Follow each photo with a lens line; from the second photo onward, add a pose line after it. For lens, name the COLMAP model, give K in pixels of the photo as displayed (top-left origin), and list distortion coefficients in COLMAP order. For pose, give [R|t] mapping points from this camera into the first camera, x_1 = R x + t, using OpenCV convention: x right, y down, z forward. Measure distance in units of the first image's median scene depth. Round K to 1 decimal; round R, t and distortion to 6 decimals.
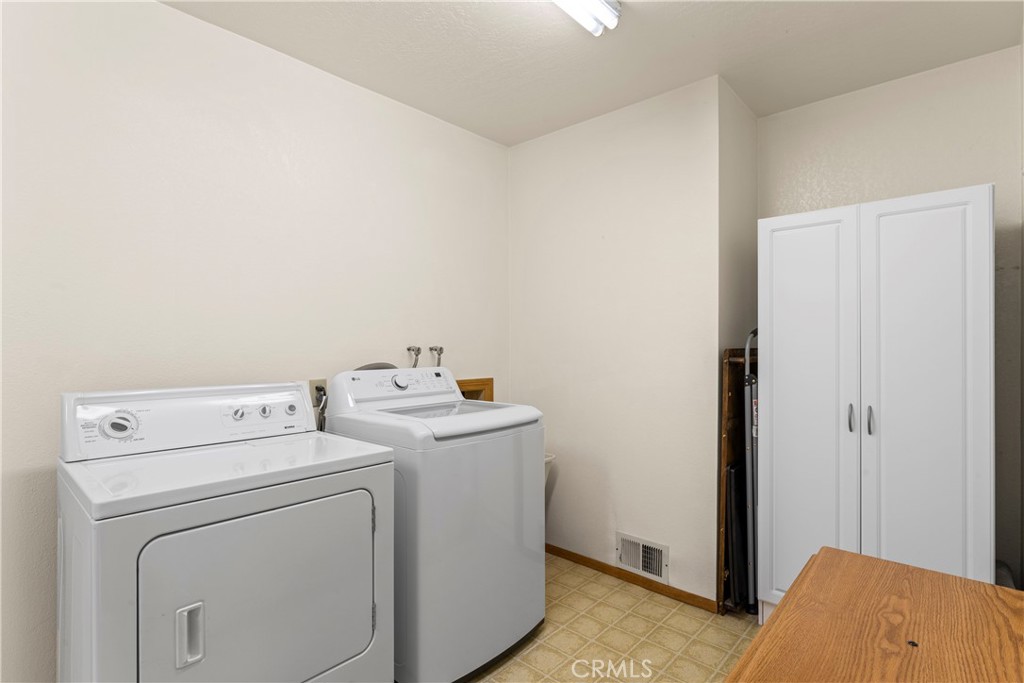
lens RADIAL K [[508.2, 0, 512.0], [0, 508.2, 341.5], [0, 0, 1]] dist [-0.000238, -0.000065]
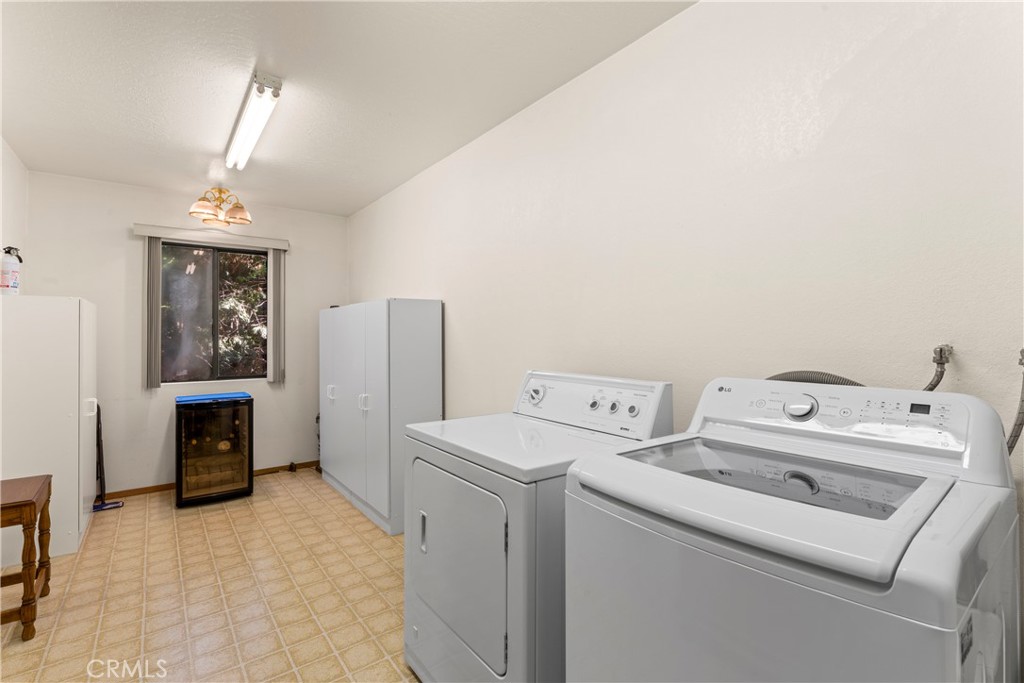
lens RADIAL K [[461.2, 0, 512.0], [0, 461.2, 341.5], [0, 0, 1]] dist [-0.000250, 0.000086]
pose [[-0.162343, 0.009219, -0.986691, 0.478899], [0.002042, 0.999957, 0.009007, 0.001722], [0.986732, -0.000552, -0.162355, 1.060785]]
